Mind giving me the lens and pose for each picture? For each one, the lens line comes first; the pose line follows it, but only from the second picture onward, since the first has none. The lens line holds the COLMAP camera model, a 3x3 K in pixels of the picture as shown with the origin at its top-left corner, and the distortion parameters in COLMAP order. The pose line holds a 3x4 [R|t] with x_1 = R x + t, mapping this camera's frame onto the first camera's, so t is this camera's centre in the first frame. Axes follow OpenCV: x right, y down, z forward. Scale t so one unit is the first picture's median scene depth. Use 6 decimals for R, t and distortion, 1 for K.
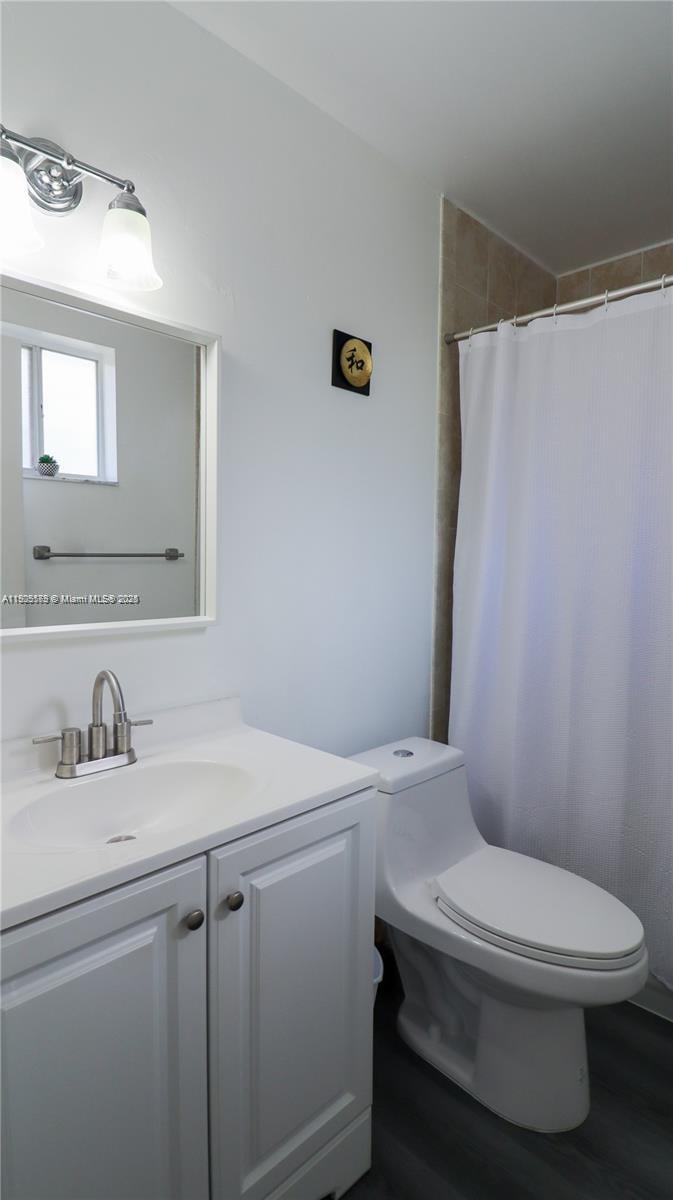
lens RADIAL K [[595.7, 0, 336.5], [0, 595.7, 600.0], [0, 0, 1]] dist [-0.003933, -0.000282]
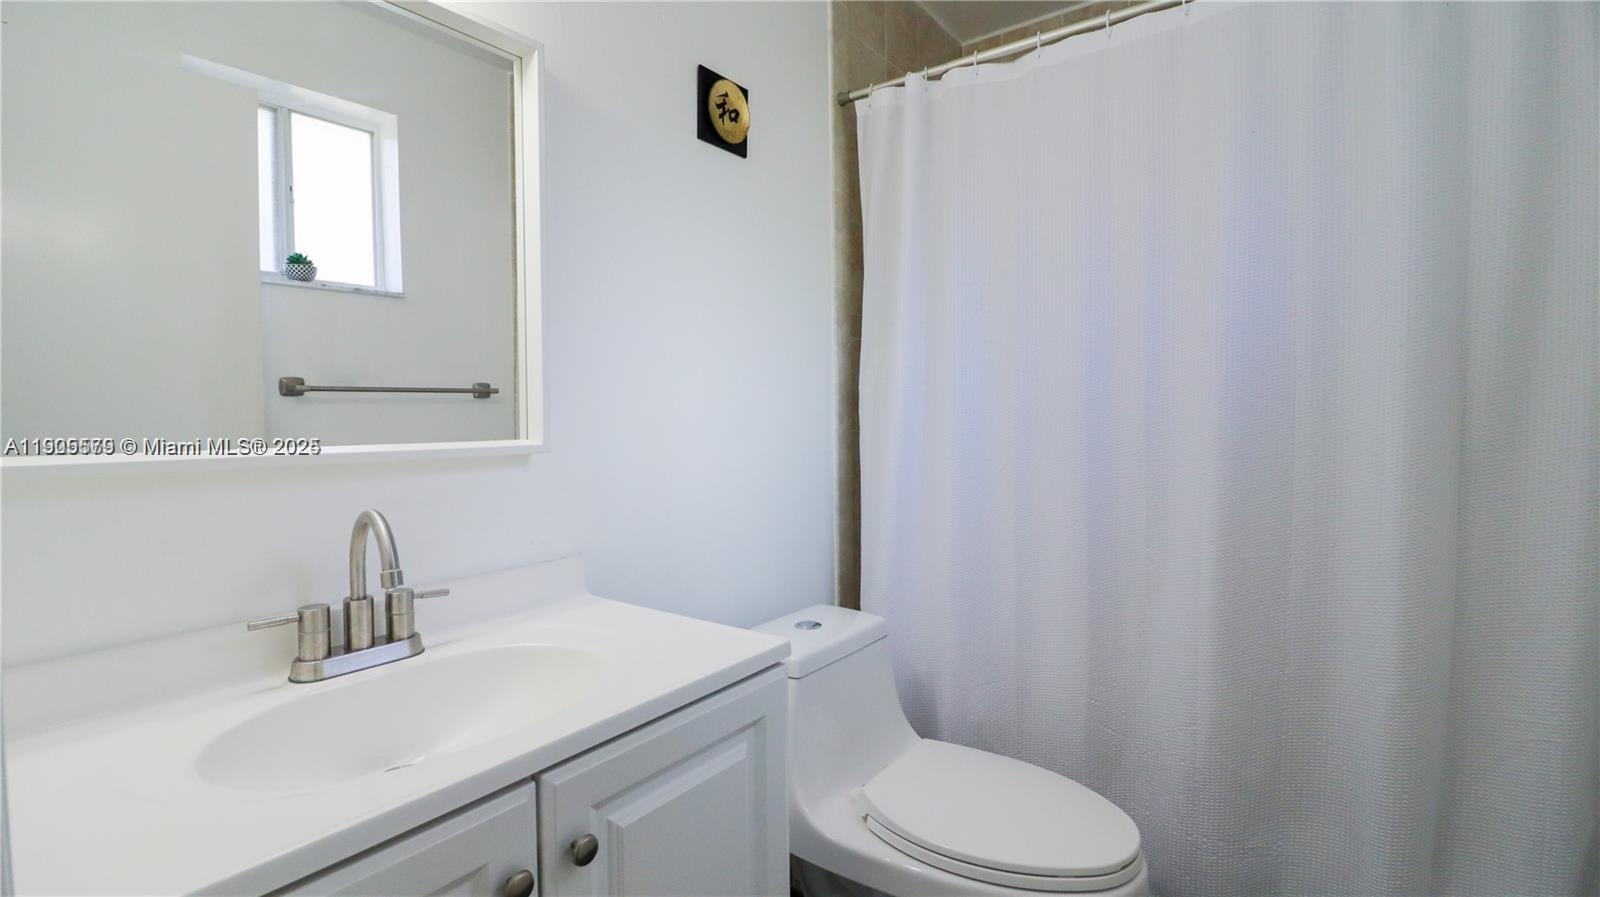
lens RADIAL K [[732.3, 0, 802.3], [0, 732.3, 433.5], [0, 0, 1]] dist [-0.001246, -0.012428]
pose [[0.989834, -0.027318, 0.139582, -0.019762], [0.031350, 0.999150, -0.026774, 0.048690], [-0.138732, 0.030878, 0.989848, 0.098472]]
